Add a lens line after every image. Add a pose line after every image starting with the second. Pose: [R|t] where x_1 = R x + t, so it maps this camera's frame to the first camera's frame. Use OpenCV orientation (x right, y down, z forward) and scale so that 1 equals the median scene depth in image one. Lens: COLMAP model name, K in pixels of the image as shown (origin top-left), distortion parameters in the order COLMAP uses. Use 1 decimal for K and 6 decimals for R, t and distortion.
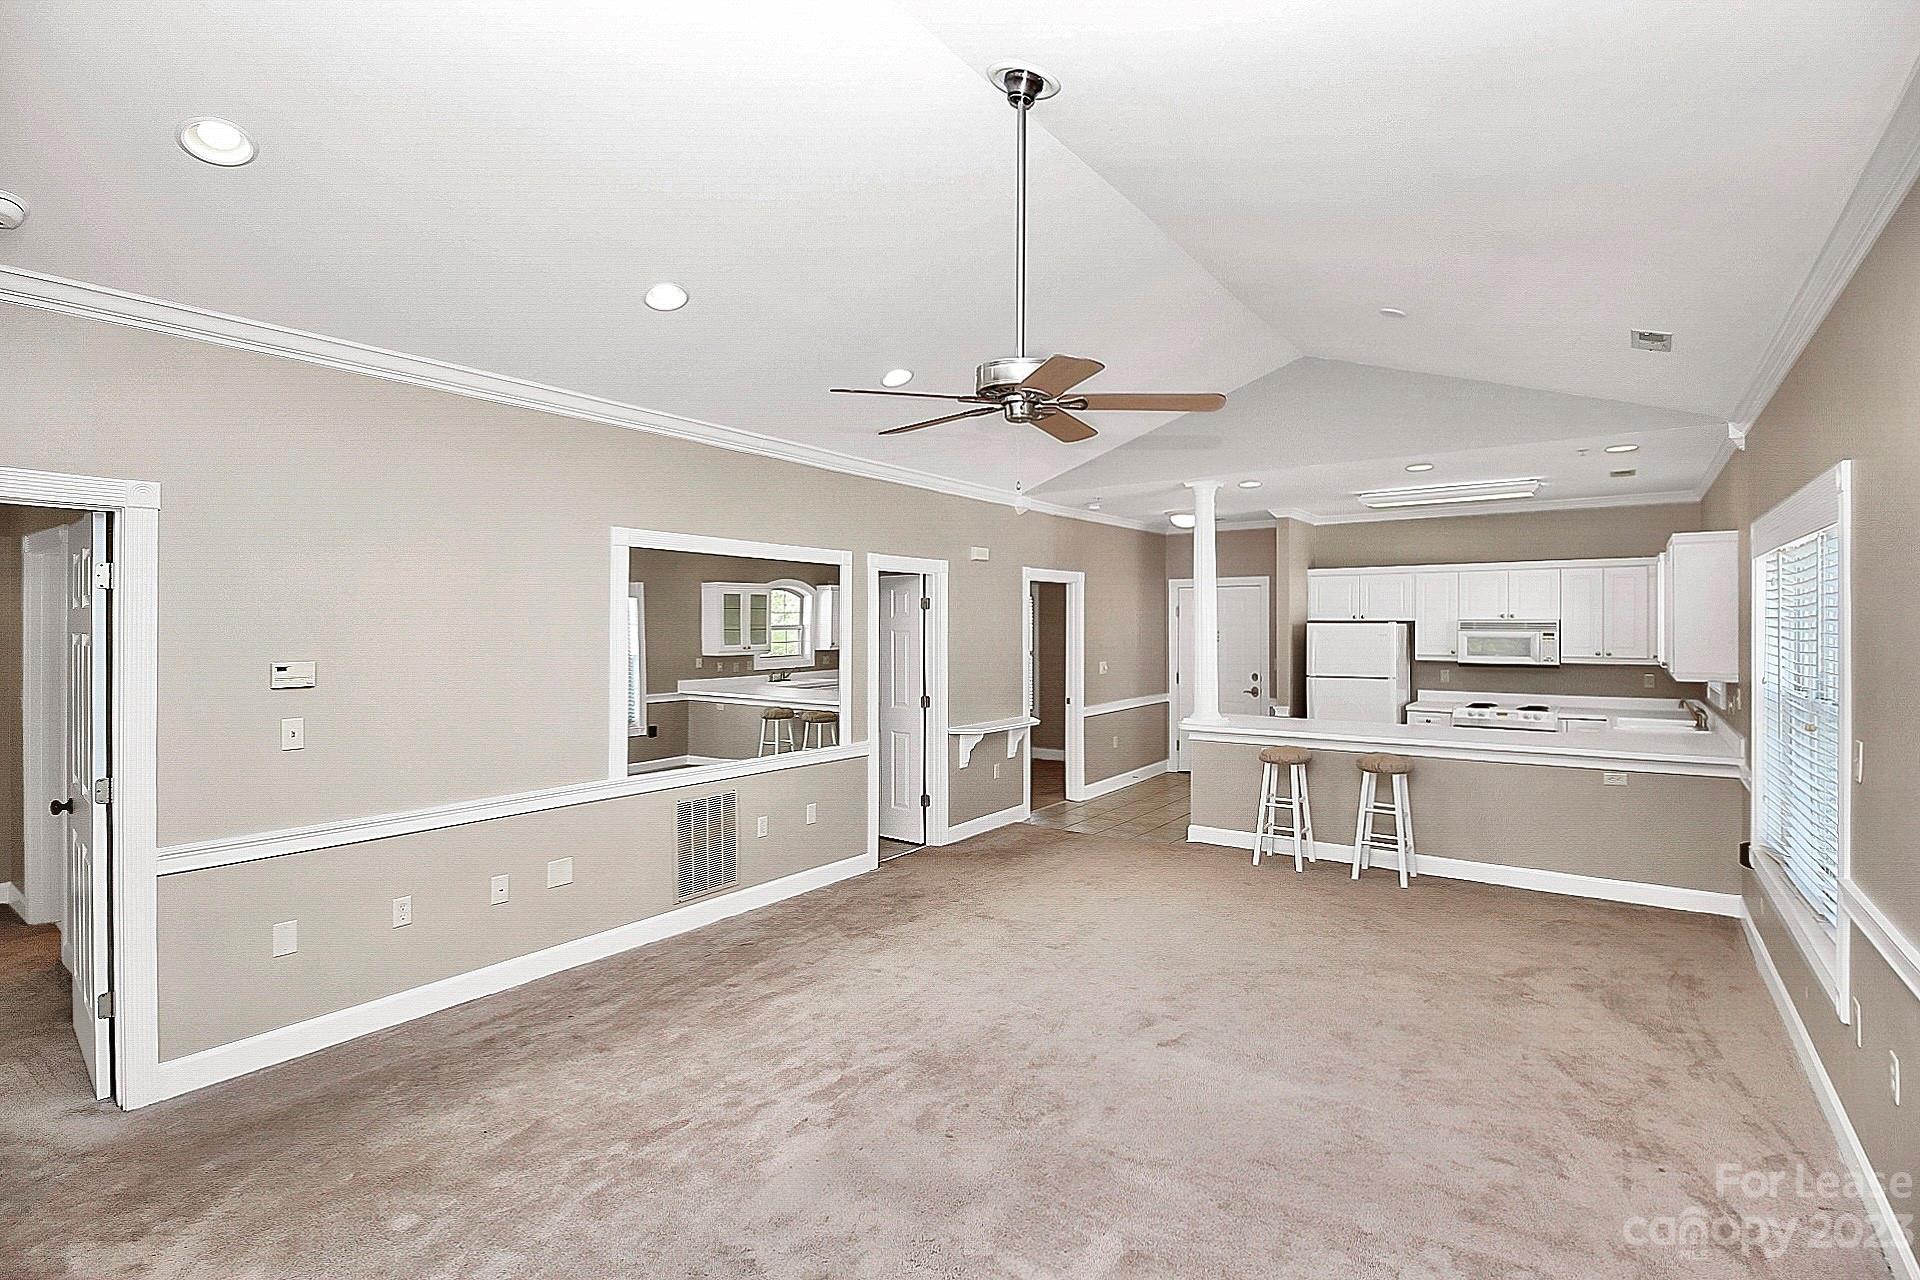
lens RADIAL K [[897.6, 0, 956.8], [0, 897.6, 626.1], [0, 0, 1]] dist [-0.007698, -0.008046]
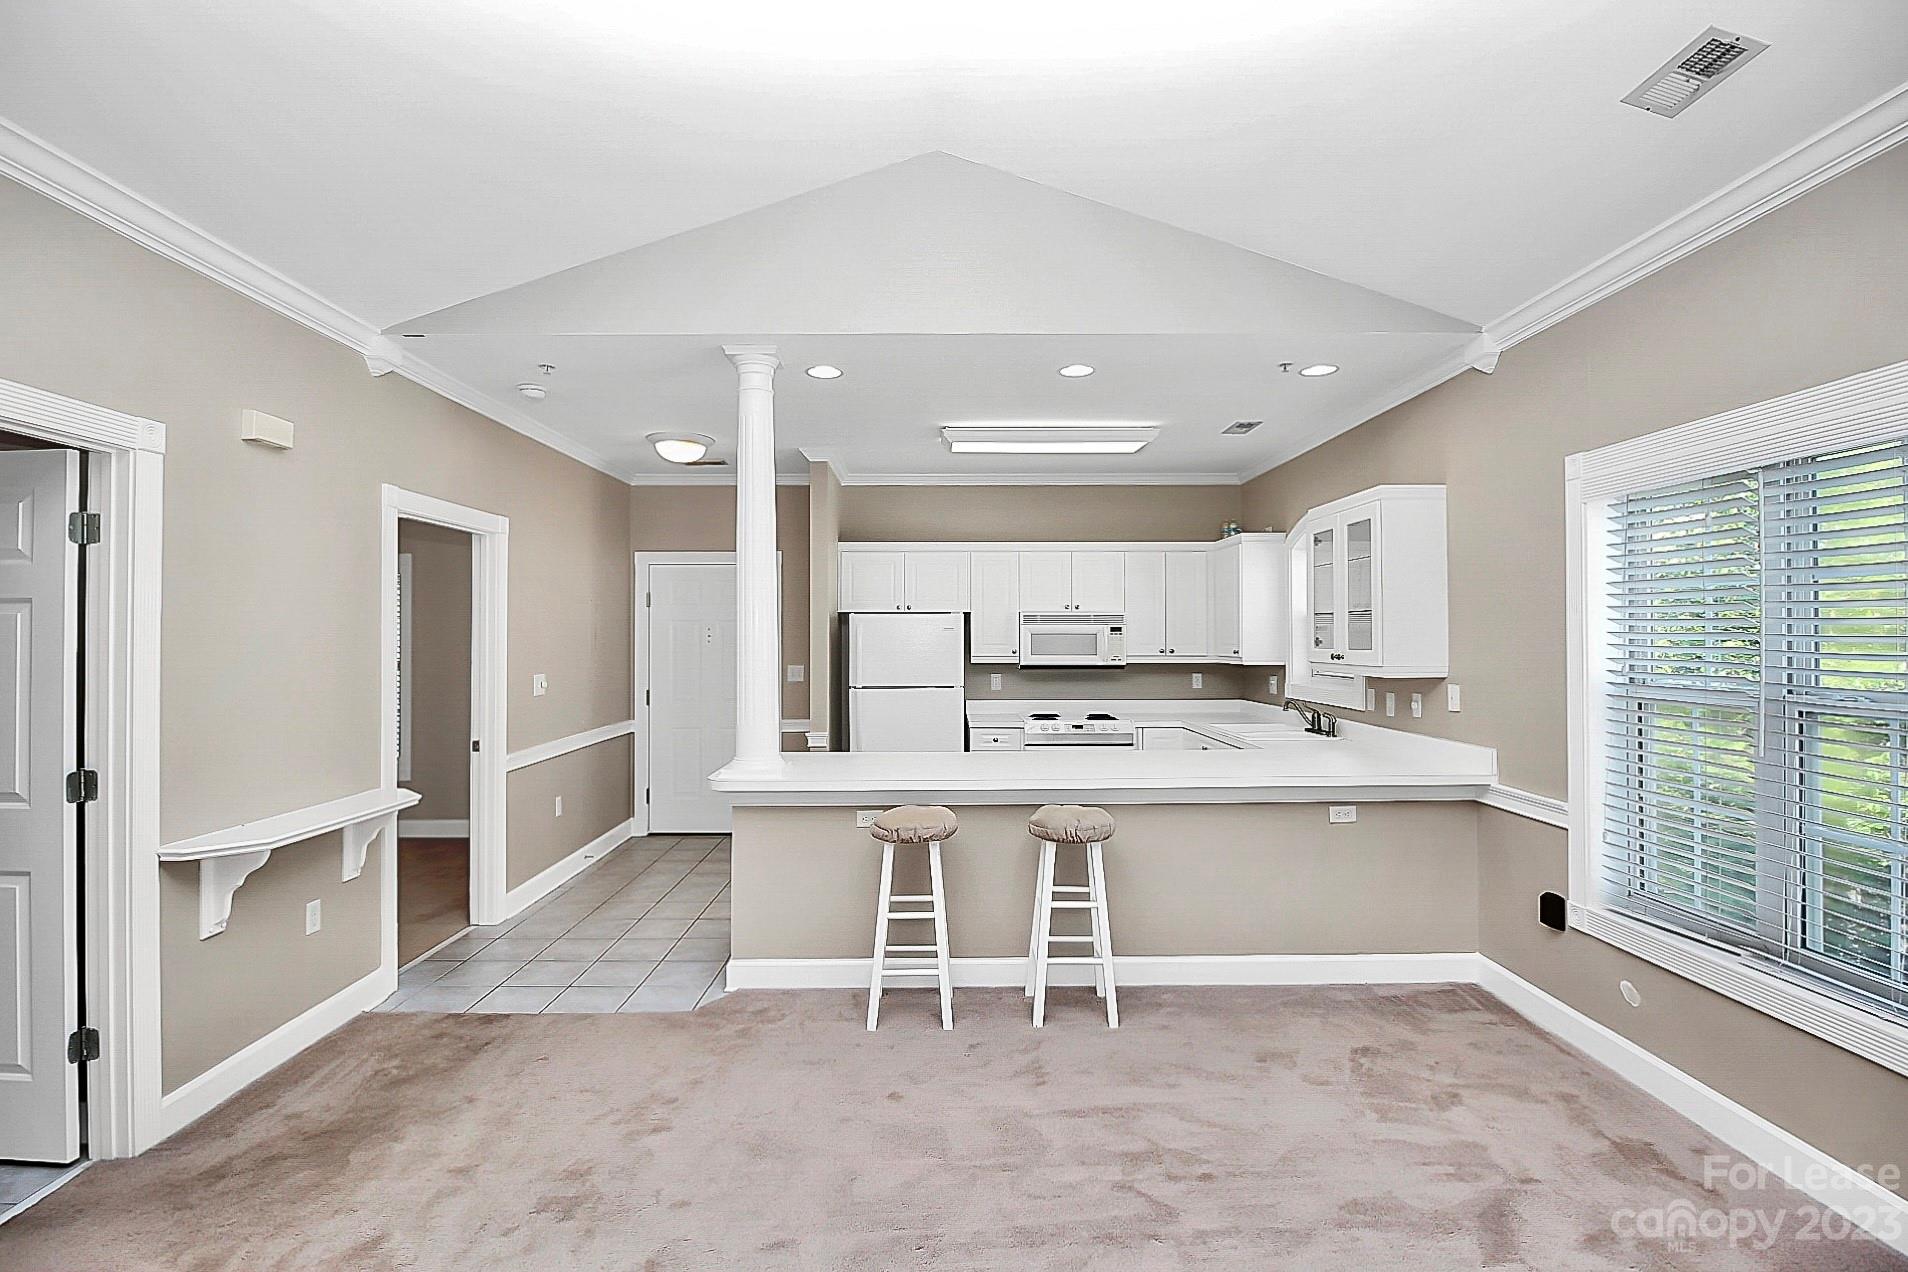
lens RADIAL K [[892.0, 0, 941.5], [0, 892.0, 629.7], [0, 0, 1]] dist [-0.007698, -0.008046]
pose [[0.805608, 0.005891, 0.592420, 0.031430], [0.001905, 0.999920, -0.012533, 0.020103], [-0.592446, 0.011225, 0.805532, 0.411255]]
